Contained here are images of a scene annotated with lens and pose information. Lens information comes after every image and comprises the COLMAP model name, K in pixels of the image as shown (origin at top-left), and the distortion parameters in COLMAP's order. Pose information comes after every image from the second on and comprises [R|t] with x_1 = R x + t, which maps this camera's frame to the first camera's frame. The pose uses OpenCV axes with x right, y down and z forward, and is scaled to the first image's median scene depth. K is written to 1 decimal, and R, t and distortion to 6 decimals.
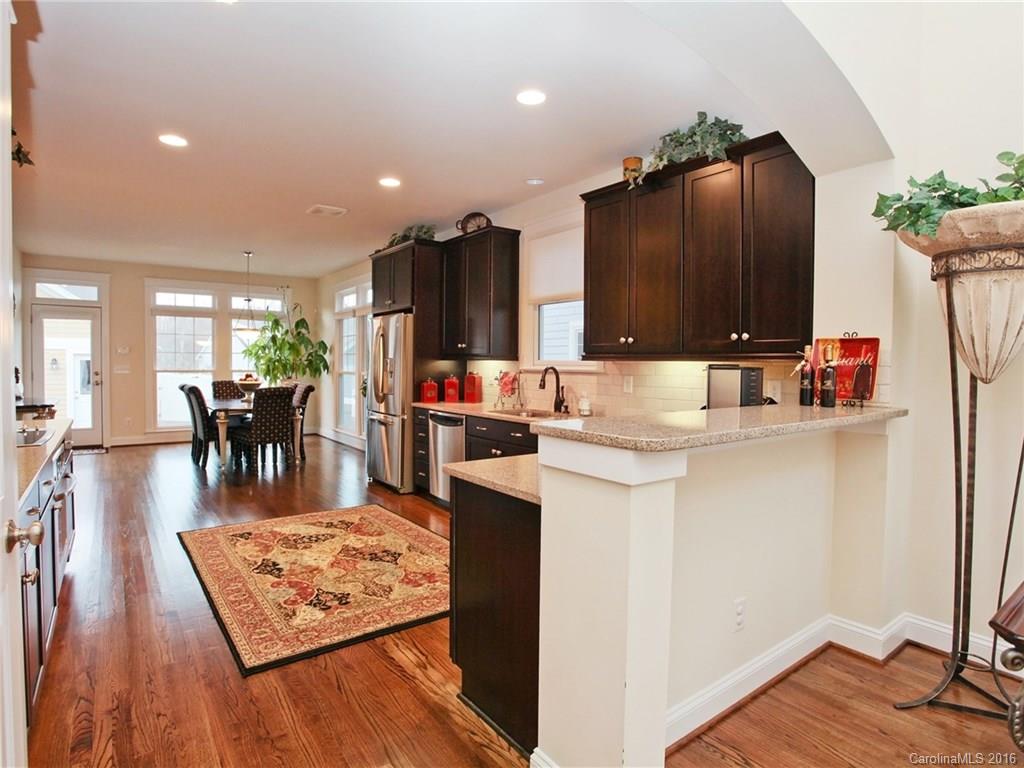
lens RADIAL K [[560.6, 0, 514.6], [0, 560.6, 385.1], [0, 0, 1]] dist [-0.066045, 0.016681]
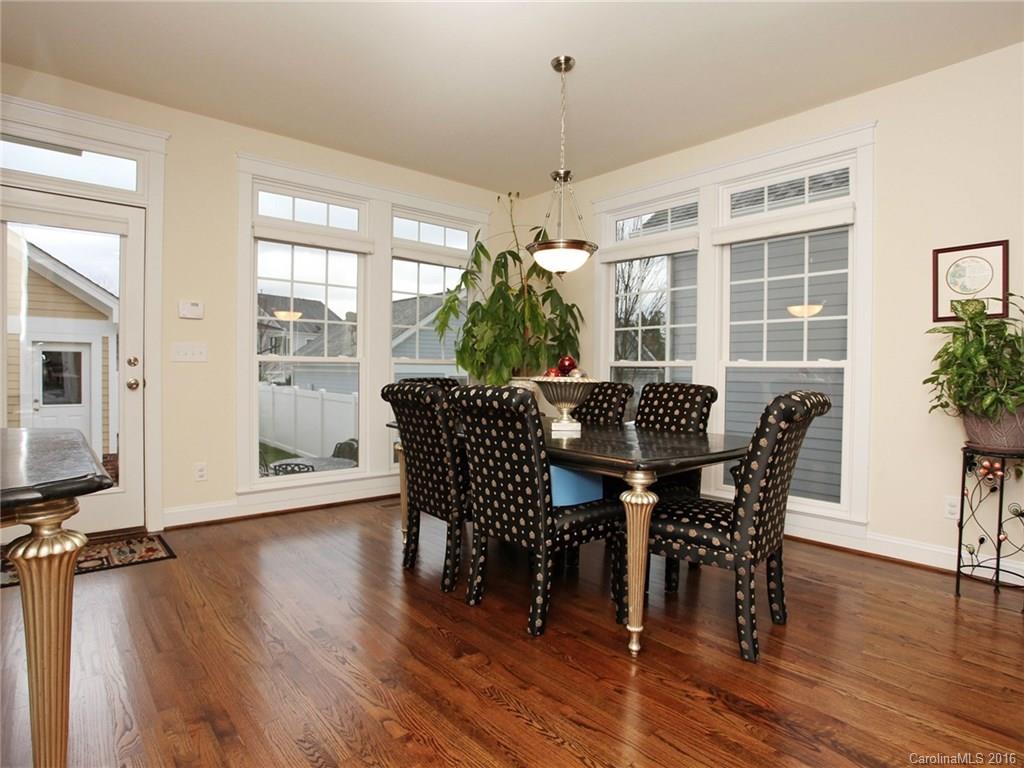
lens RADIAL K [[560.6, 0, 518.3], [0, 560.6, 383.0], [0, 0, 1]] dist [-0.066045, 0.016681]
pose [[0.996929, 0.002147, 0.078279, -0.942715], [-0.000788, 0.999849, -0.017384, 0.008612], [-0.078305, 0.017269, 0.996780, 1.033007]]
